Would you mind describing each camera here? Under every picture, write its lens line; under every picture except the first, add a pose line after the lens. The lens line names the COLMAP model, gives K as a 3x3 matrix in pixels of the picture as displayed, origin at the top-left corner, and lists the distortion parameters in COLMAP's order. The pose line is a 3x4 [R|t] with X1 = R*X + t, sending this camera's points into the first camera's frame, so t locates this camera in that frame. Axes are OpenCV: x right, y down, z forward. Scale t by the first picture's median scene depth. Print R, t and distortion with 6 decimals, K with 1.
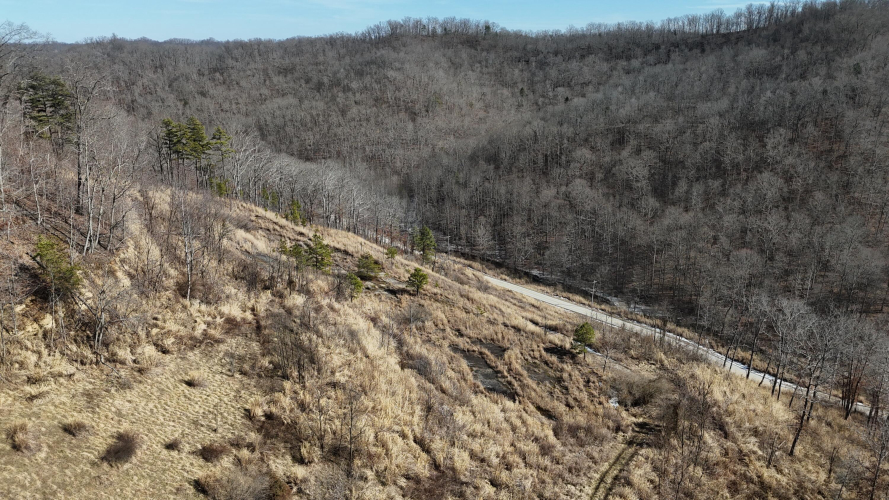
lens RADIAL K [[642.2, 0, 446.1], [0, 642.2, 254.7], [0, 0, 1]] dist [0.066963, -0.057714]
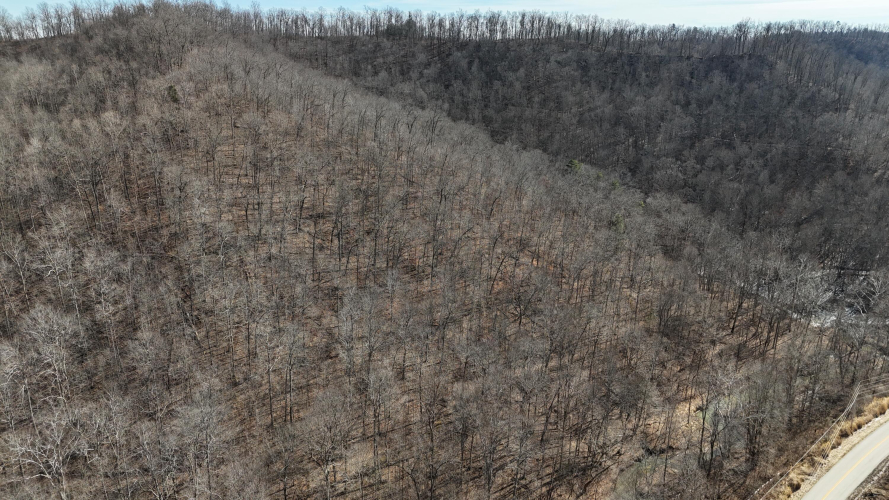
lens RADIAL K [[642.2, 0, 443.1], [0, 642.2, 255.3], [0, 0, 1]] dist [0.066963, -0.057714]
pose [[0.642930, -0.224972, 0.732140, 0.146228], [0.238748, 0.967129, 0.087523, -0.060384], [-0.727764, 0.118526, 0.675508, 0.189123]]
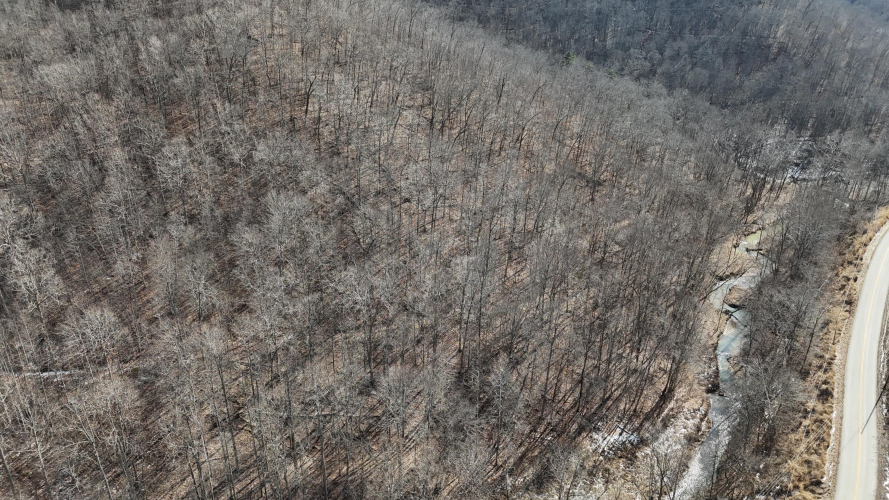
lens RADIAL K [[642.2, 0, 446.5], [0, 642.2, 247.8], [0, 0, 1]] dist [0.066963, -0.057714]
pose [[0.439098, -0.369050, 0.819143, 0.034938], [0.268195, 0.924012, 0.272532, -0.087543], [-0.857476, 0.100022, 0.504709, 0.265937]]
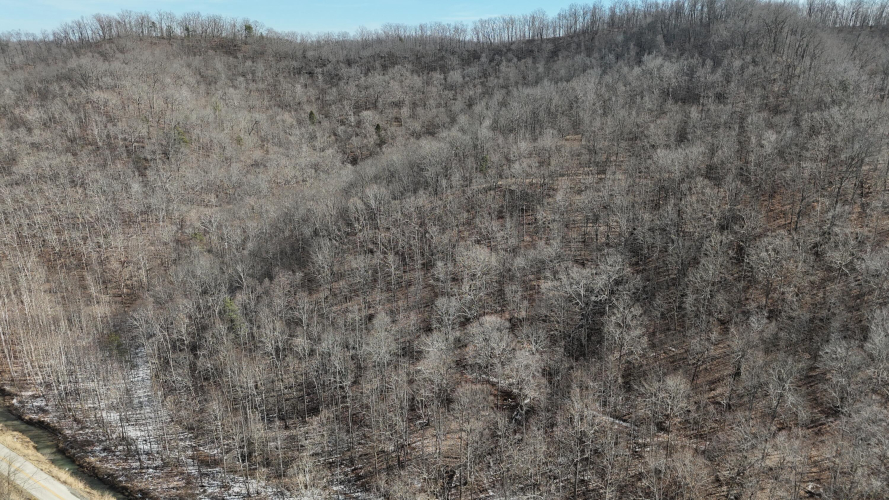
lens RADIAL K [[642.2, 0, 447.1], [0, 642.2, 244.7], [0, 0, 1]] dist [0.066963, -0.057714]
pose [[0.938732, -0.100793, 0.329581, 0.009234], [0.108361, 0.994101, -0.004621, -0.094050], [-0.327171, 0.040051, 0.944116, 0.288284]]
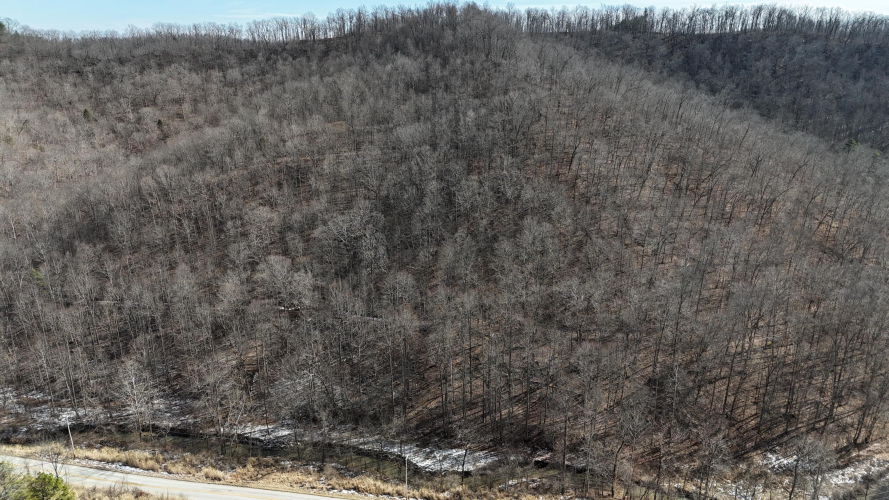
lens RADIAL K [[642.2, 0, 444.8], [0, 642.2, 249.3], [0, 0, 1]] dist [0.066963, -0.057714]
pose [[0.789238, -0.182696, 0.586282, -0.019899], [0.192806, 0.980163, 0.045887, -0.064373], [-0.583035, 0.076823, 0.808807, 0.198756]]
